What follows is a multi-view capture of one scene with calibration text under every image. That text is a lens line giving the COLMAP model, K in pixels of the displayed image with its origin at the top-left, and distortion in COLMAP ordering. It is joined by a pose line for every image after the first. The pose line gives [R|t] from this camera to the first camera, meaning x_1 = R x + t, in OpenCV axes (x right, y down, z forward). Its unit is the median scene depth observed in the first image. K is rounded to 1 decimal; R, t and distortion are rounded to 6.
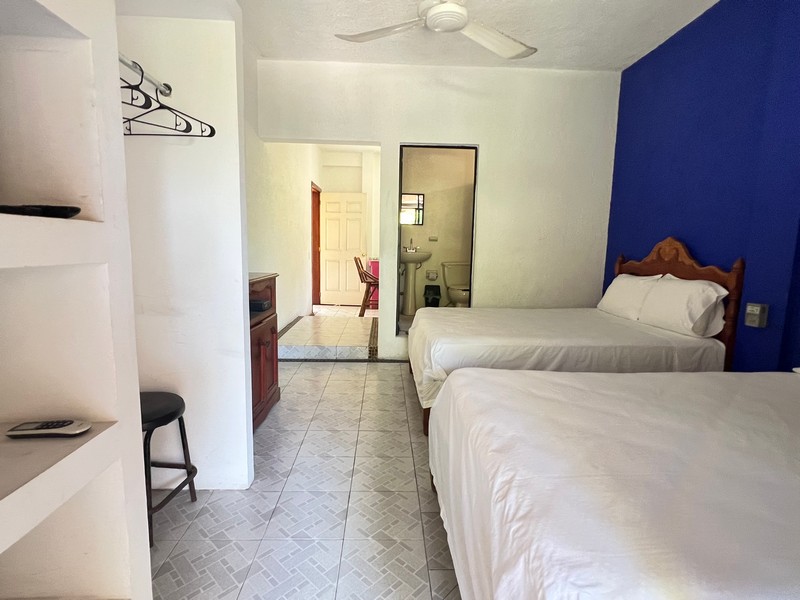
lens RADIAL K [[409.3, 0, 402.1], [0, 409.3, 299.4], [0, 0, 1]] dist [-0.006388, 0.001937]
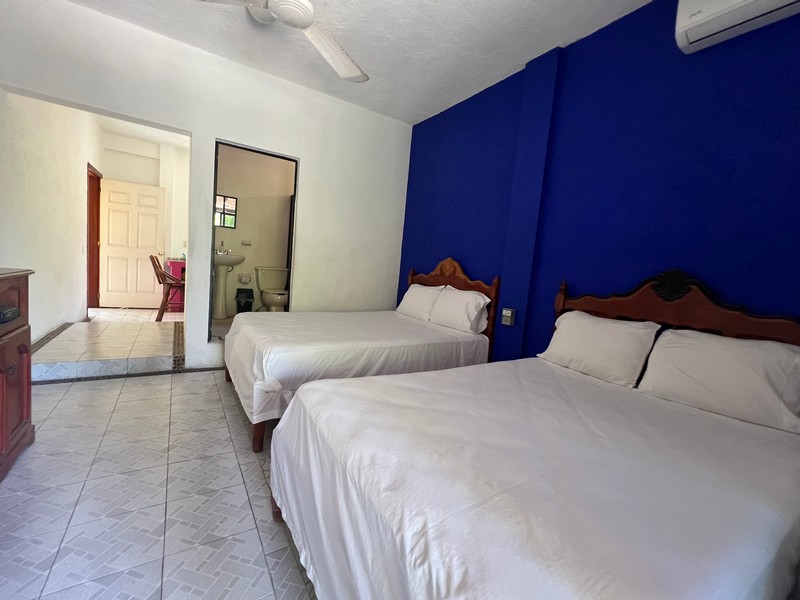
lens RADIAL K [[341.2, 0, 401.7], [0, 341.2, 298.9], [0, 0, 1]] dist [-0.003344, 0.001257]
pose [[0.859432, 0.007941, 0.511188, -0.048990], [-0.005379, 0.999964, -0.006491, -0.011636], [-0.511221, 0.002829, 0.859445, 0.144333]]
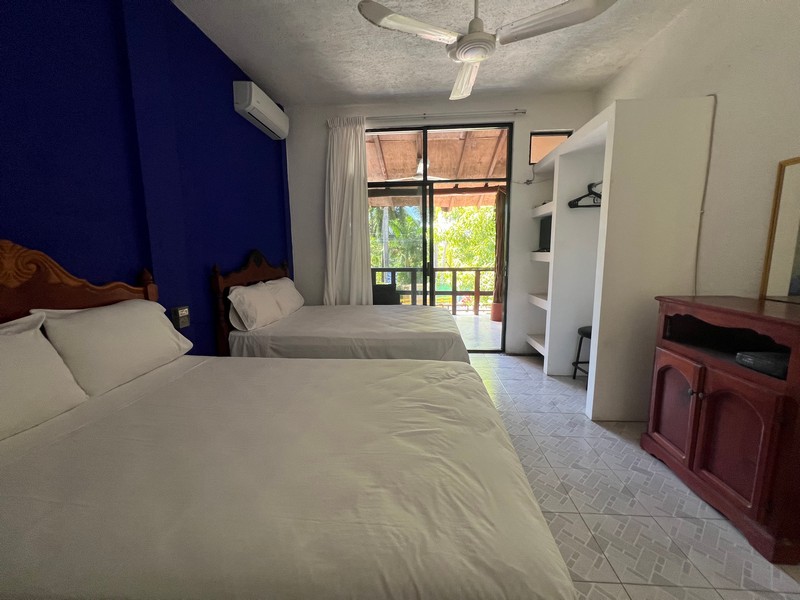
lens RADIAL K [[322.9, 0, 401.1], [0, 322.9, 298.8], [0, 0, 1]] dist [-0.007496, -0.000517]
pose [[-0.992747, -0.033330, 0.115513, 0.135211], [-0.001659, 0.964509, 0.264046, -0.212889], [-0.120214, 0.261939, -0.957568, 1.516878]]
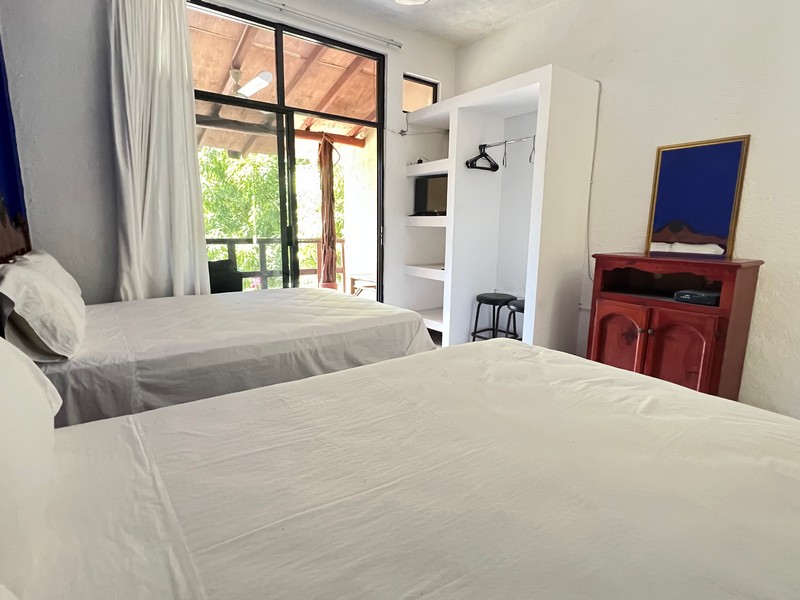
lens RADIAL K [[409.3, 0, 397.8], [0, 409.3, 297.8], [0, 0, 1]] dist [-0.006388, 0.001937]
pose [[-0.835165, 0.055988, -0.547142, 0.638736], [-0.104193, 0.960685, 0.257347, -0.135036], [0.540039, 0.271936, -0.796498, 1.332228]]
